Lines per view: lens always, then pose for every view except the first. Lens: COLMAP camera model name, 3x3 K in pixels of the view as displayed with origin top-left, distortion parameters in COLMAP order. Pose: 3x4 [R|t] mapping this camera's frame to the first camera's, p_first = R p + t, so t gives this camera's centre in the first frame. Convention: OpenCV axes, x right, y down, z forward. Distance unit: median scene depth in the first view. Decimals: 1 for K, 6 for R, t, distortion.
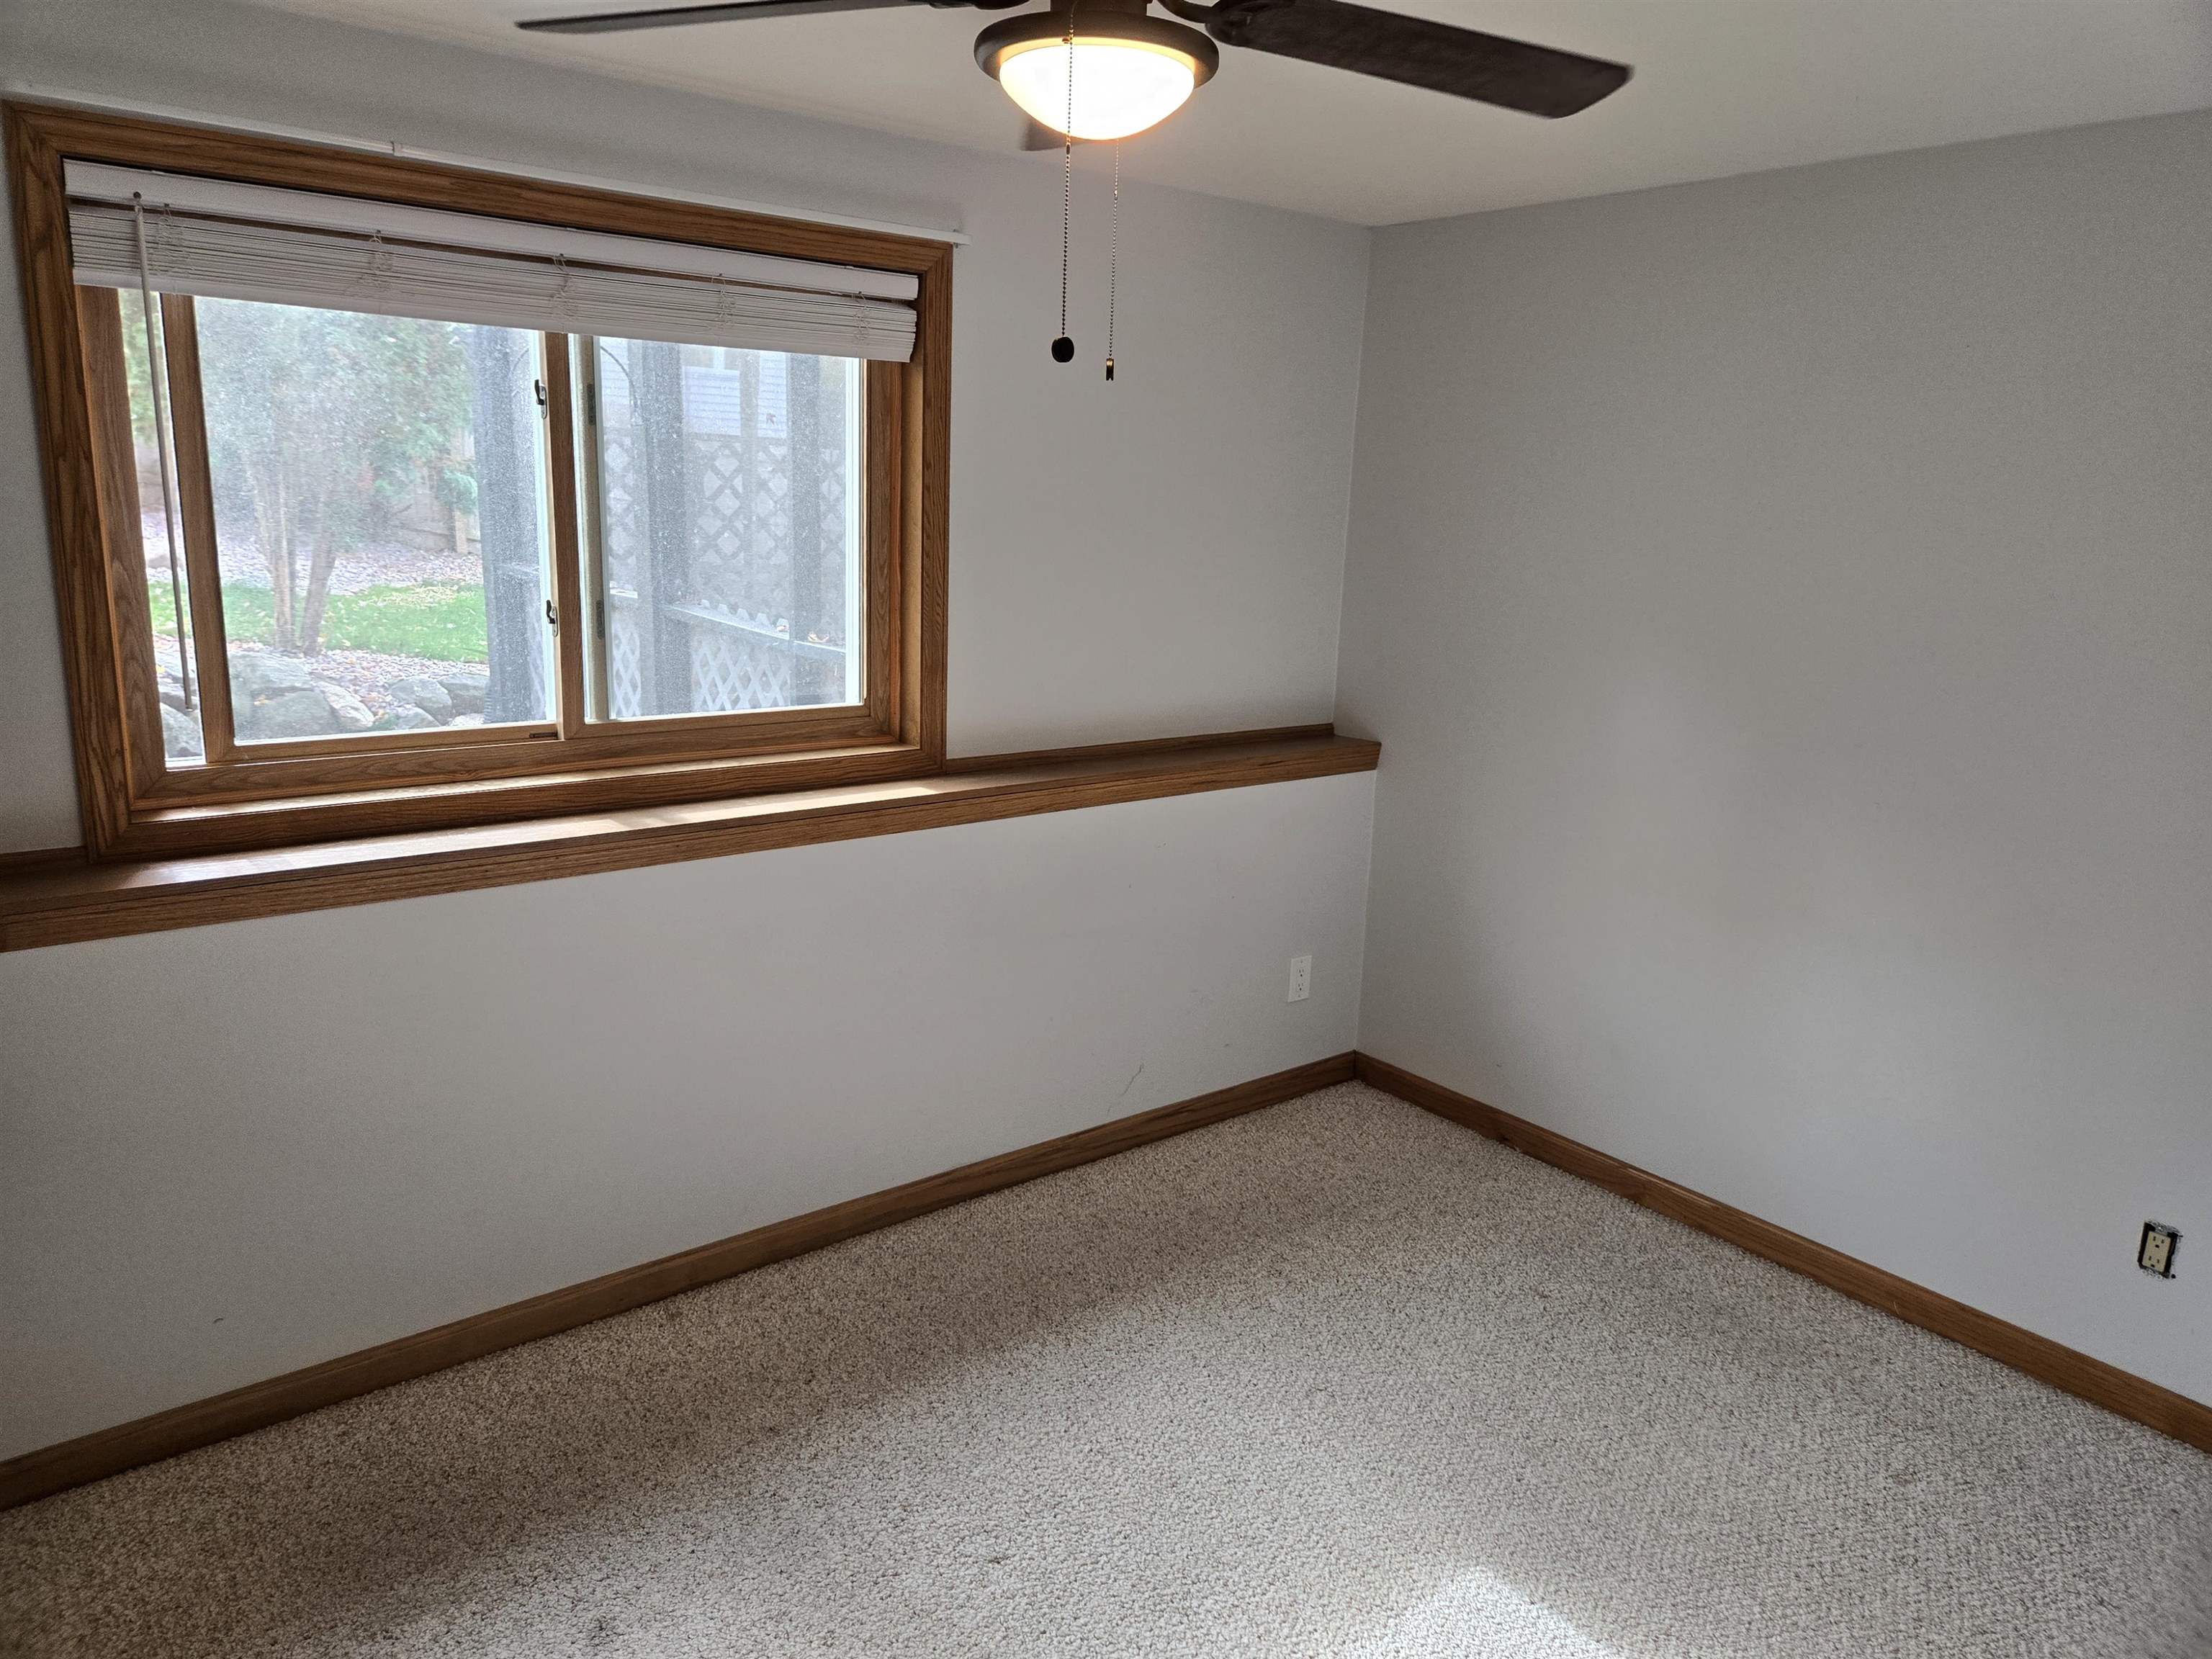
lens RADIAL K [[1489.3, 0, 1106.0], [0, 1489.3, 829.5], [0, 0, 1]] dist [-0.003330, -0.002273]
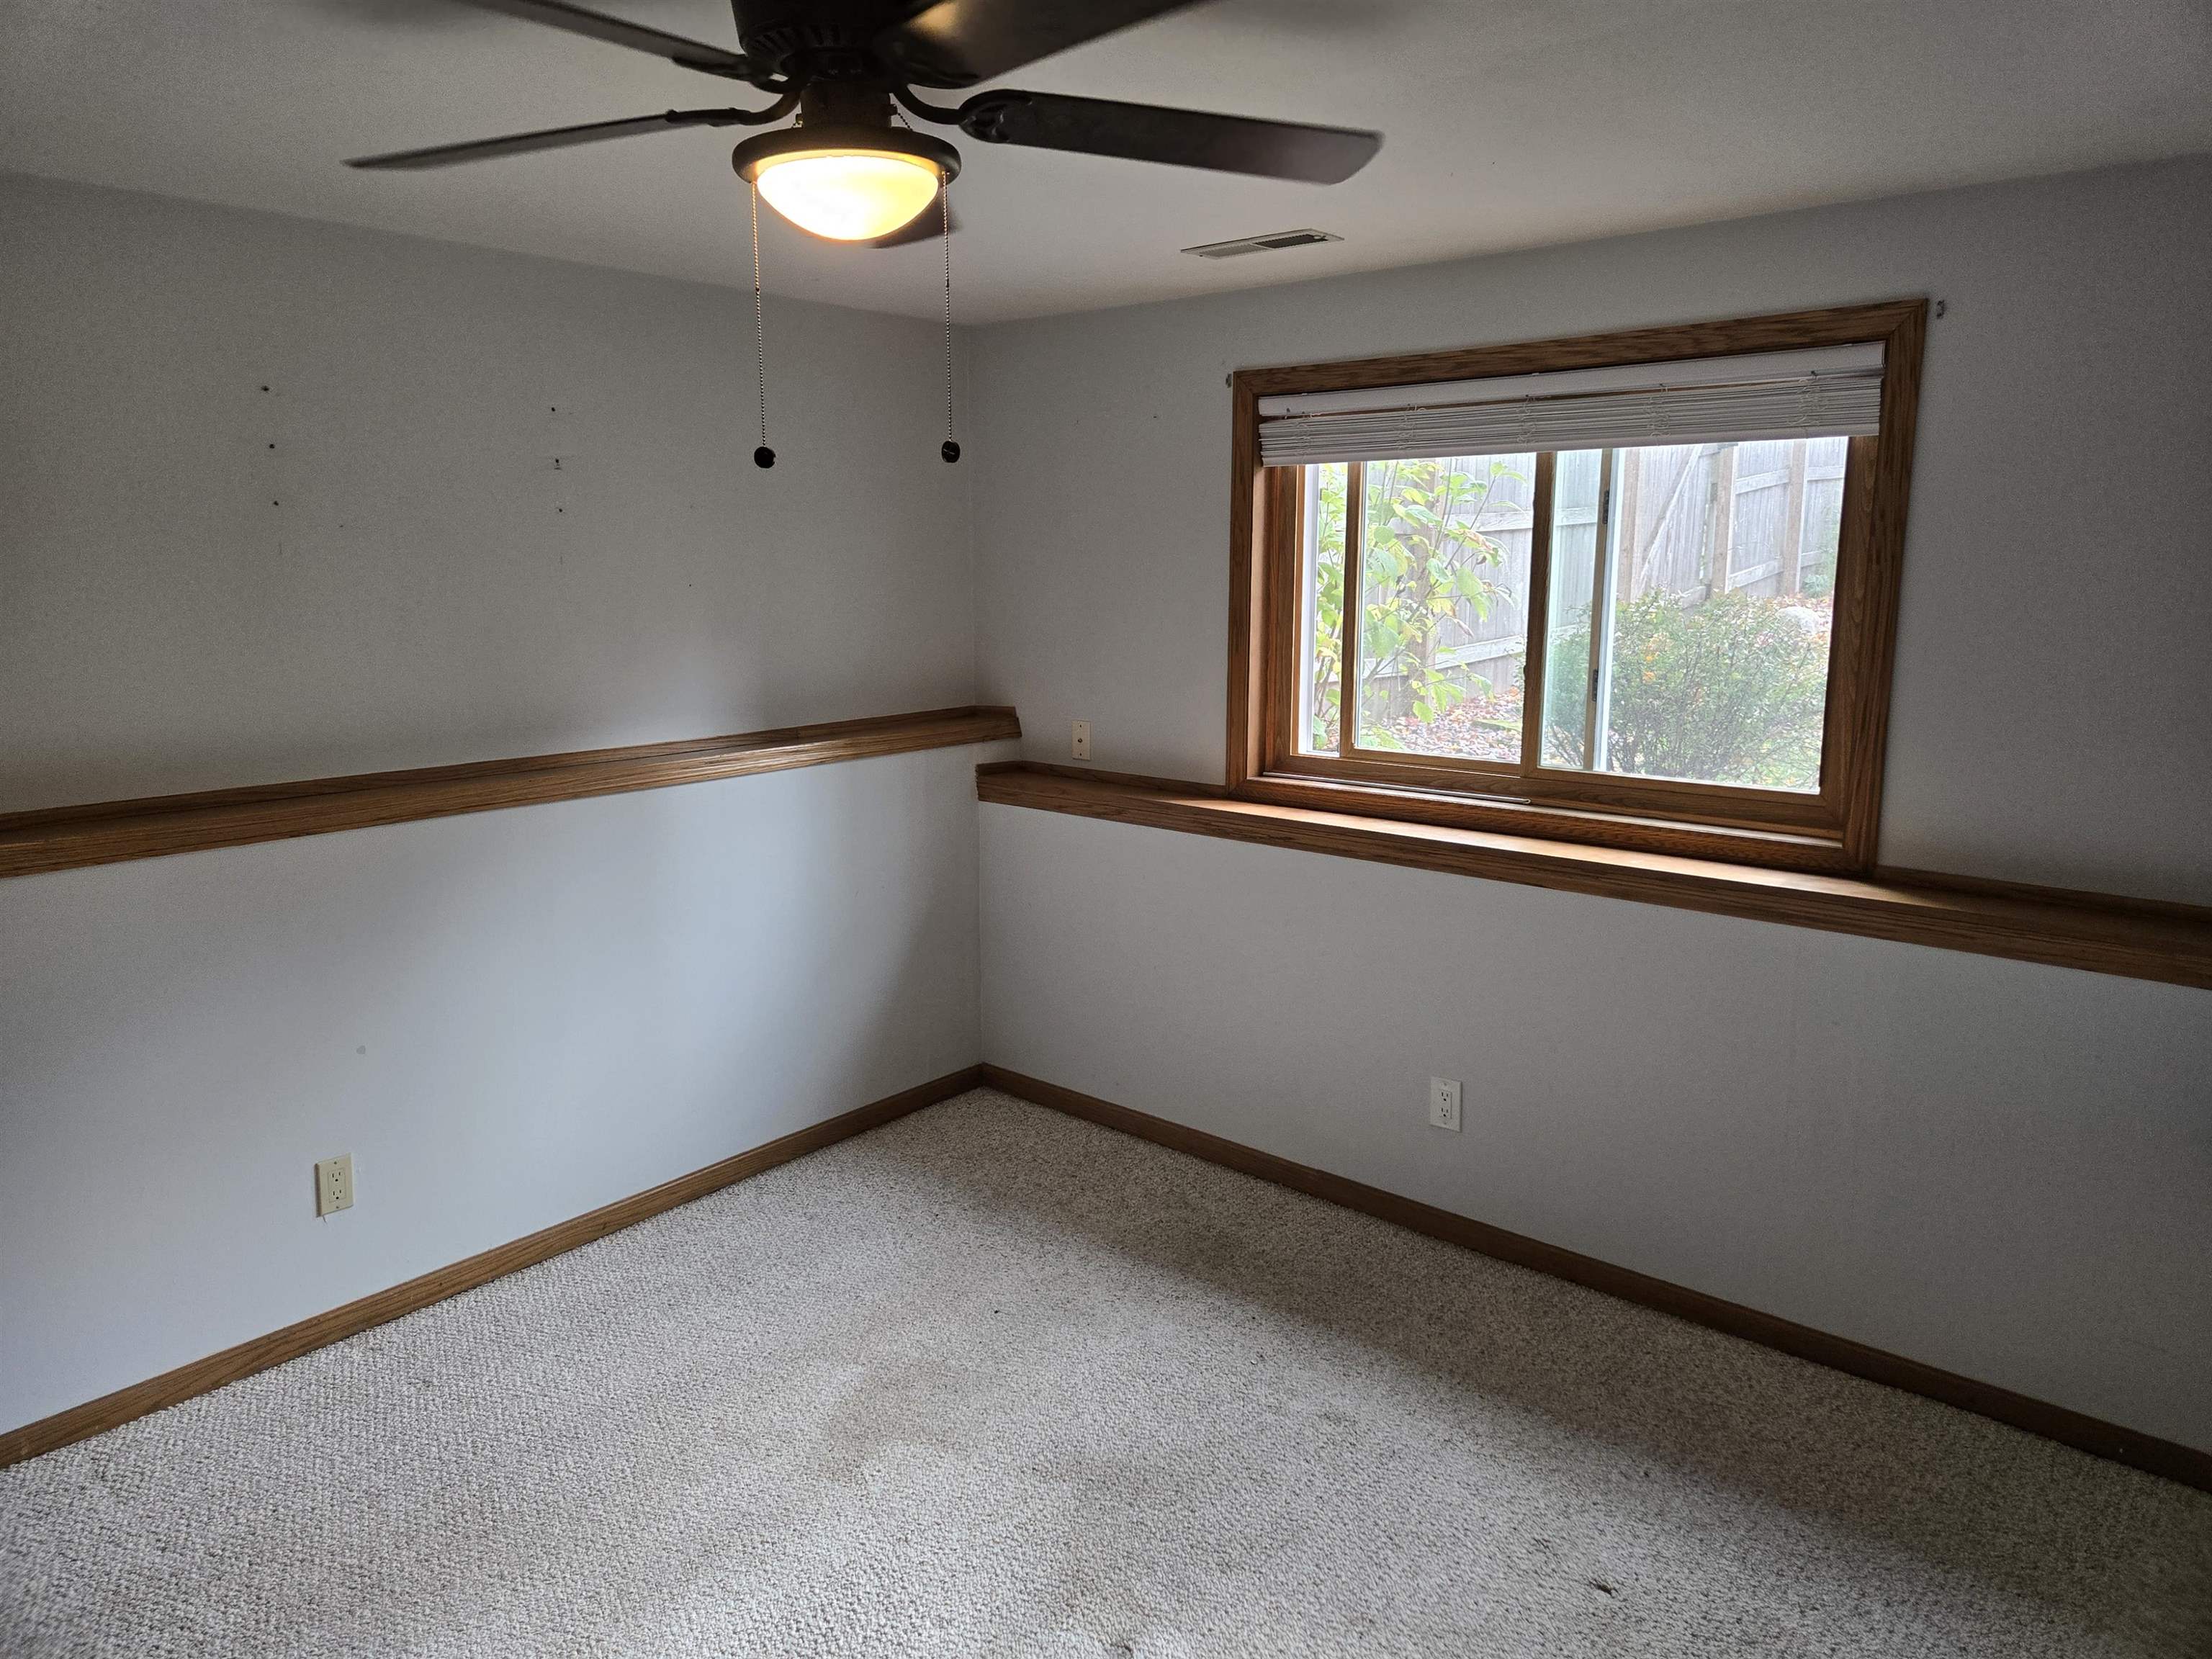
lens RADIAL K [[1489.3, 0, 1106.0], [0, 1489.3, 829.5], [0, 0, 1]] dist [-0.003330, -0.002273]
pose [[0.161897, 0.141832, -0.976562, 0.862171], [-0.208365, 0.972218, 0.106658, -0.083478], [0.964559, 0.186214, 0.186952, 0.471802]]
